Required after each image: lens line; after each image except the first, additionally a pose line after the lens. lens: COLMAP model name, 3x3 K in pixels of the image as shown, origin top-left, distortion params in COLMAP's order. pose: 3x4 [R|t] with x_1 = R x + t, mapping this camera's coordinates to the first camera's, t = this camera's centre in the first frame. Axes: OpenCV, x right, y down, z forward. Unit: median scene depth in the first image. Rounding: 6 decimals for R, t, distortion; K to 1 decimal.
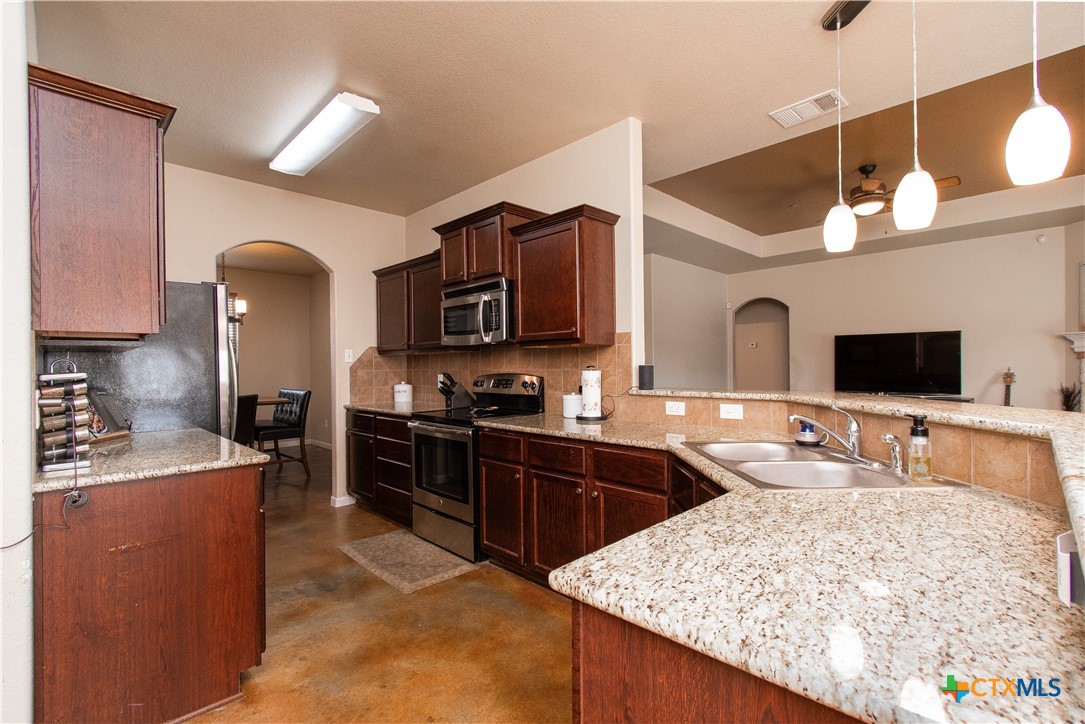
lens RADIAL K [[479.9, 0, 542.5], [0, 479.9, 360.7], [0, 0, 1]] dist [-0.001748, -0.000482]
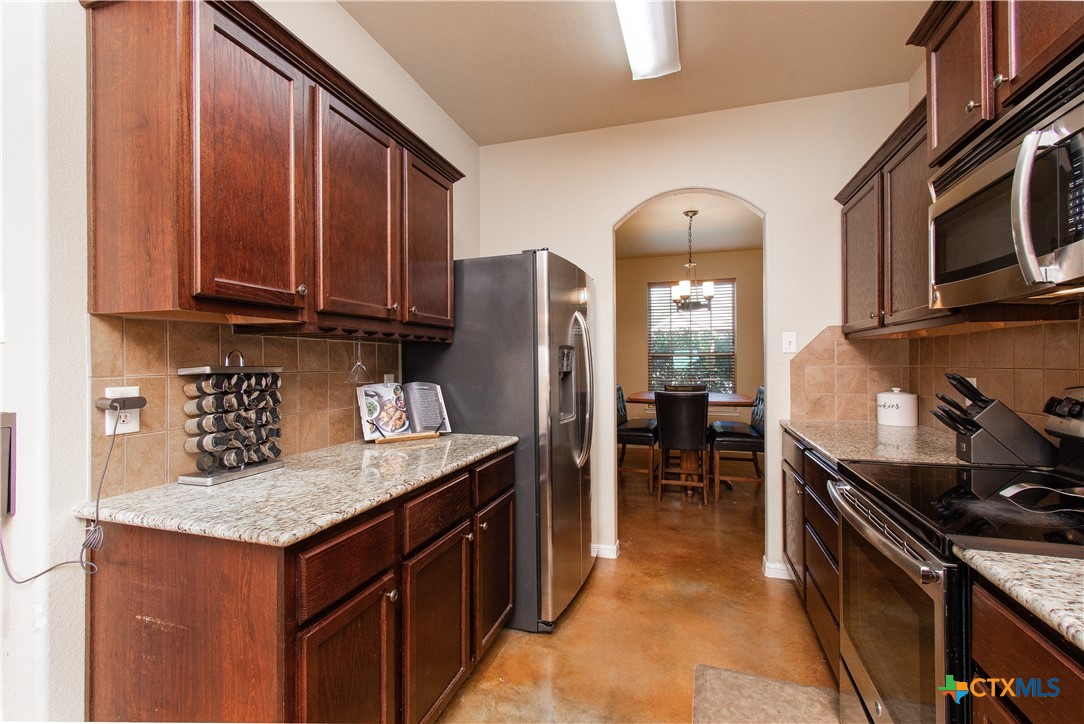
lens RADIAL K [[481.3, 0, 542.3], [0, 481.3, 359.5], [0, 0, 1]] dist [0.001881, 0.001419]
pose [[0.462646, 0.005304, -0.886527, 0.004605], [0.007112, 0.999928, 0.009693, 0.004009], [0.886515, -0.010789, 0.462575, 0.421140]]
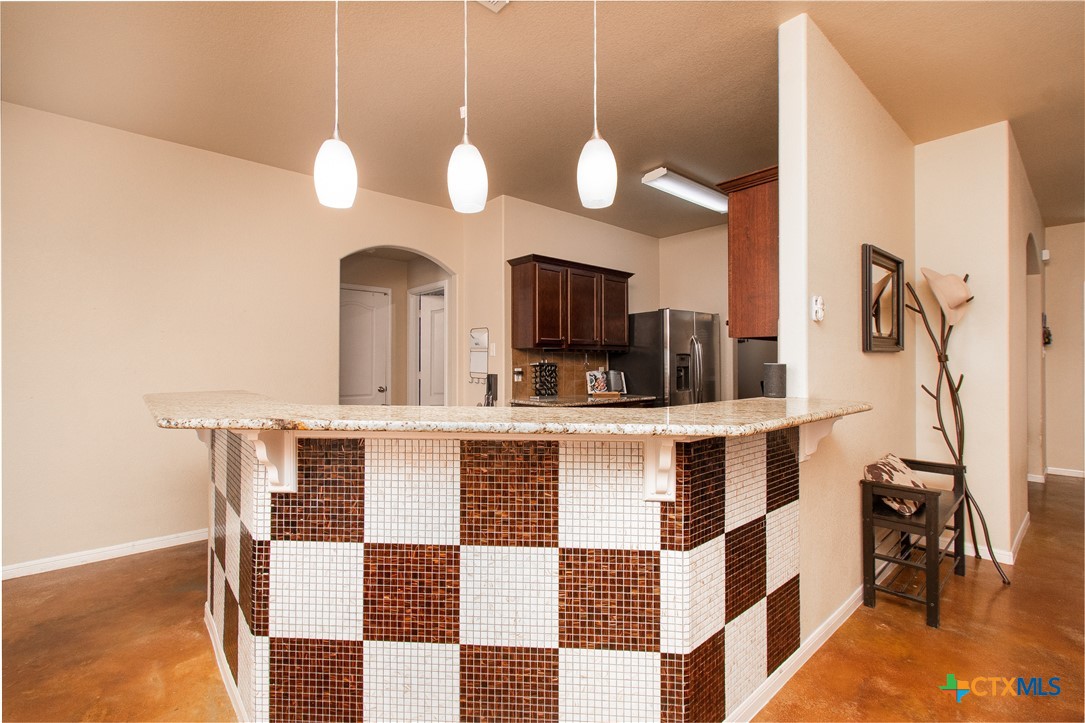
lens RADIAL K [[479.9, 0, 542.3], [0, 479.9, 360.0], [0, 0, 1]] dist [-0.001748, -0.000482]
pose [[-0.065497, 0.006066, -0.997834, 0.607014], [0.010007, 0.999935, 0.005422, -0.000600], [0.997803, -0.009630, -0.065553, 0.448133]]
